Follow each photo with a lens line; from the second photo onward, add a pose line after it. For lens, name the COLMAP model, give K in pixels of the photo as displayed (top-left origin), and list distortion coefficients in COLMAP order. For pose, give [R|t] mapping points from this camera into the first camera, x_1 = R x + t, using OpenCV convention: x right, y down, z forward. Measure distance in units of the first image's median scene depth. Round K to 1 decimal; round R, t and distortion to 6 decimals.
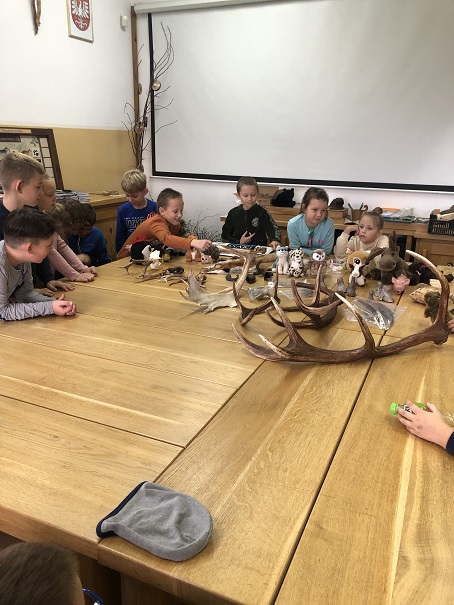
lens RADIAL K [[497.0, 0, 235.8], [0, 497.0, 303.0], [0, 0, 1]] dist [0.026543, -0.011702]
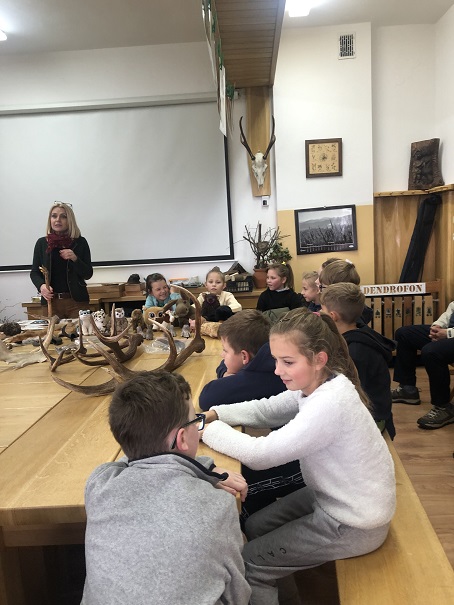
lens RADIAL K [[497.0, 0, 235.8], [0, 497.0, 303.0], [0, 0, 1]] dist [0.026543, -0.011702]
pose [[0.923615, -0.117554, 0.364852, 0.001284], [0.184039, 0.970928, -0.153063, 0.064883], [-0.336252, 0.208518, 0.918398, -0.086129]]
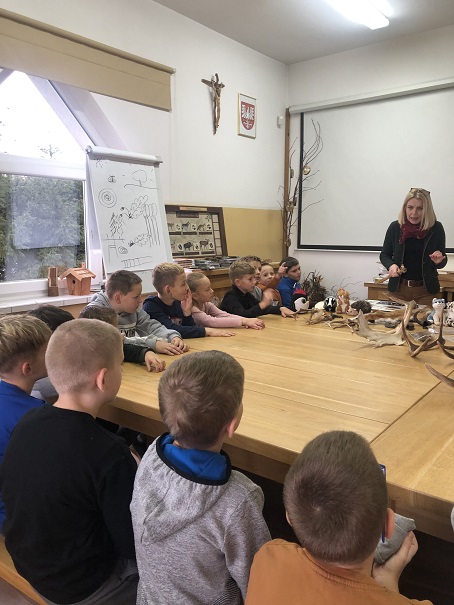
lens RADIAL K [[497.0, 0, 235.8], [0, 497.0, 303.0], [0, 0, 1]] dist [0.026543, -0.011702]
pose [[0.972122, 0.015582, -0.233957, -0.050825], [-0.054374, 0.985571, -0.160292, 0.057490], [0.228084, 0.168544, 0.958942, -0.079666]]
